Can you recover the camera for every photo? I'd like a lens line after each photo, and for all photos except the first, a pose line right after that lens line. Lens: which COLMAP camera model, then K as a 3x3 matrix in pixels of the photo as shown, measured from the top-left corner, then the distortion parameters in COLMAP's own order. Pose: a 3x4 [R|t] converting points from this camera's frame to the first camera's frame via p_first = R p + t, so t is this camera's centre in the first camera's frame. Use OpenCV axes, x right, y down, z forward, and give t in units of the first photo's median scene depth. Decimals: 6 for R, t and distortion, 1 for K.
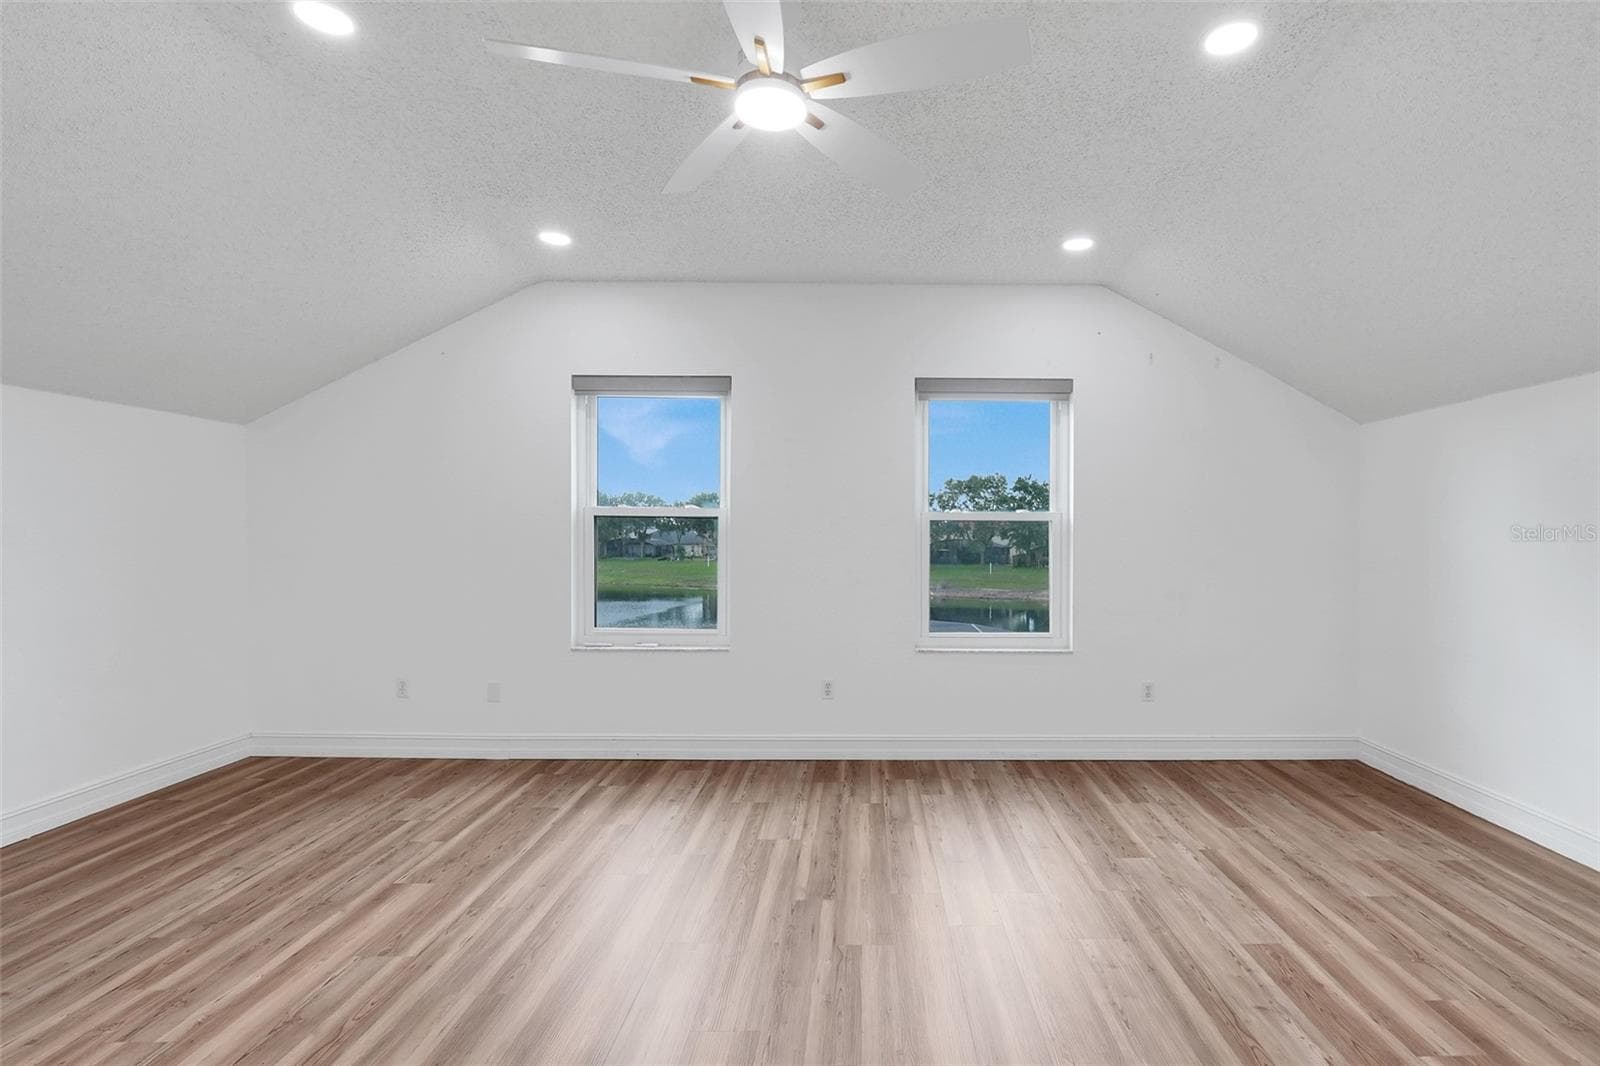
lens RADIAL K [[701.1, 0, 793.3], [0, 701.1, 527.5], [0, 0, 1]] dist [-0.022332, 0.007763]
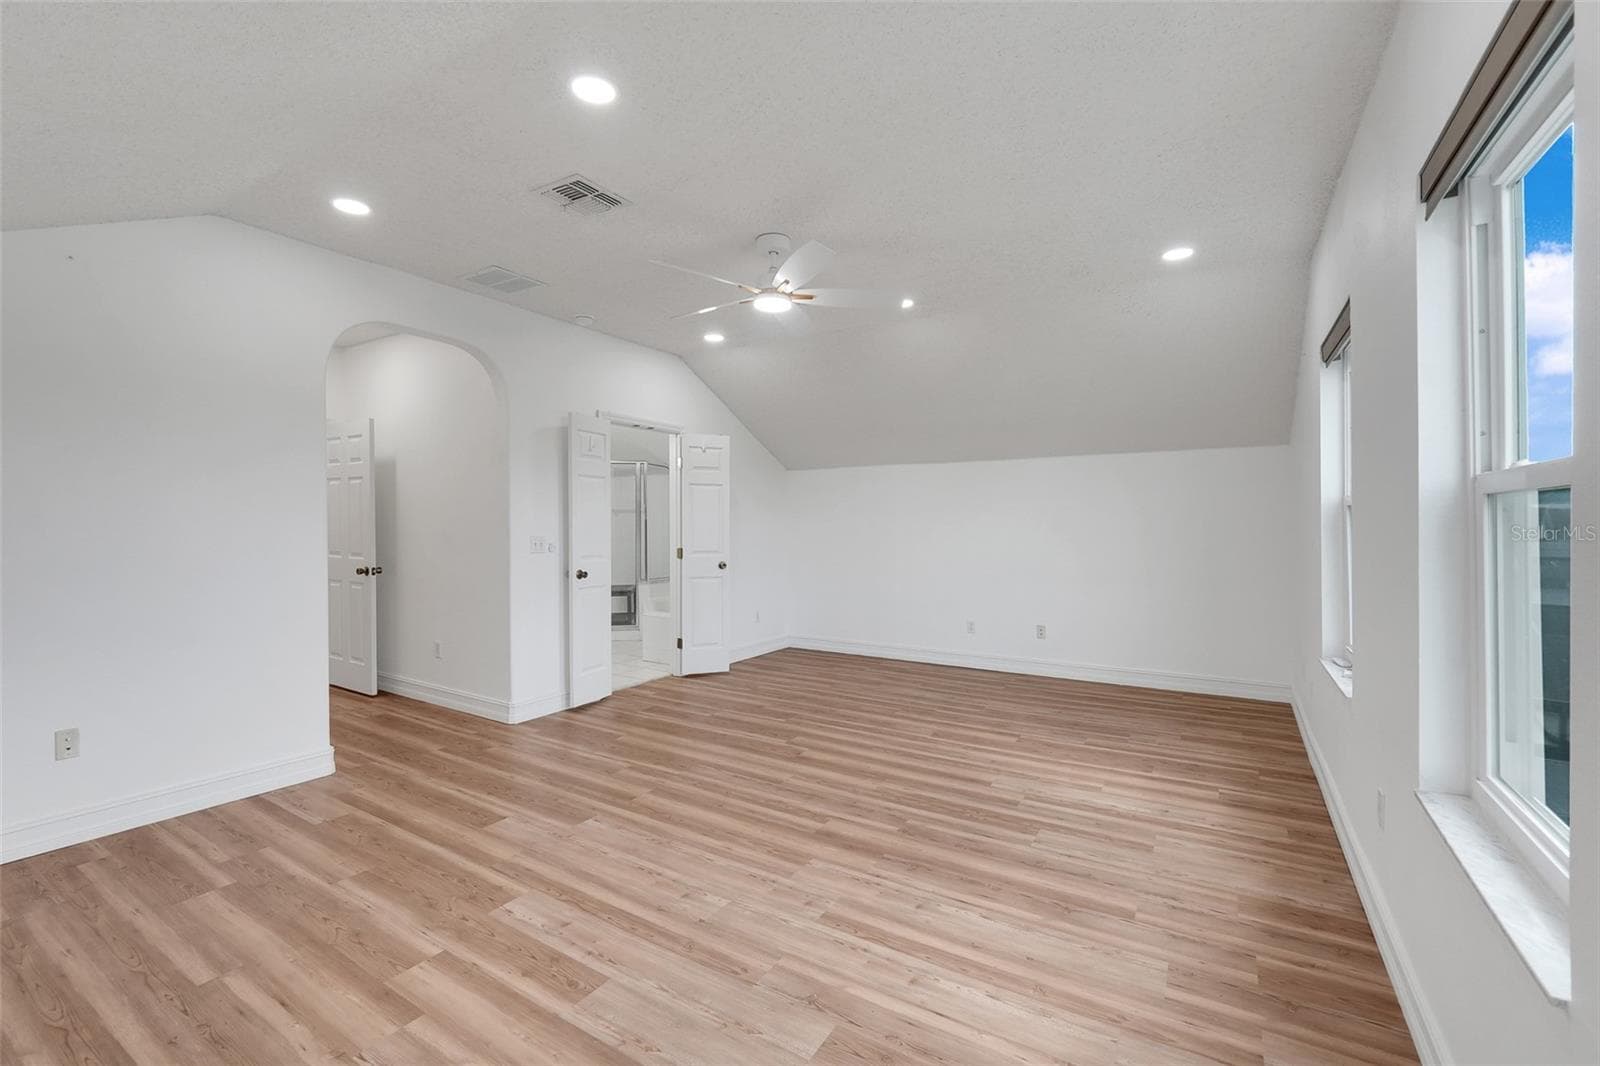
lens RADIAL K [[701.1, 0, 793.3], [0, 701.1, 527.5], [0, 0, 1]] dist [-0.022332, 0.007763]
pose [[-0.464651, -0.000854, -0.885493, 1.315674], [-0.002193, 0.999998, 0.000187, 0.065262], [0.885491, 0.002029, -0.464652, 1.621798]]
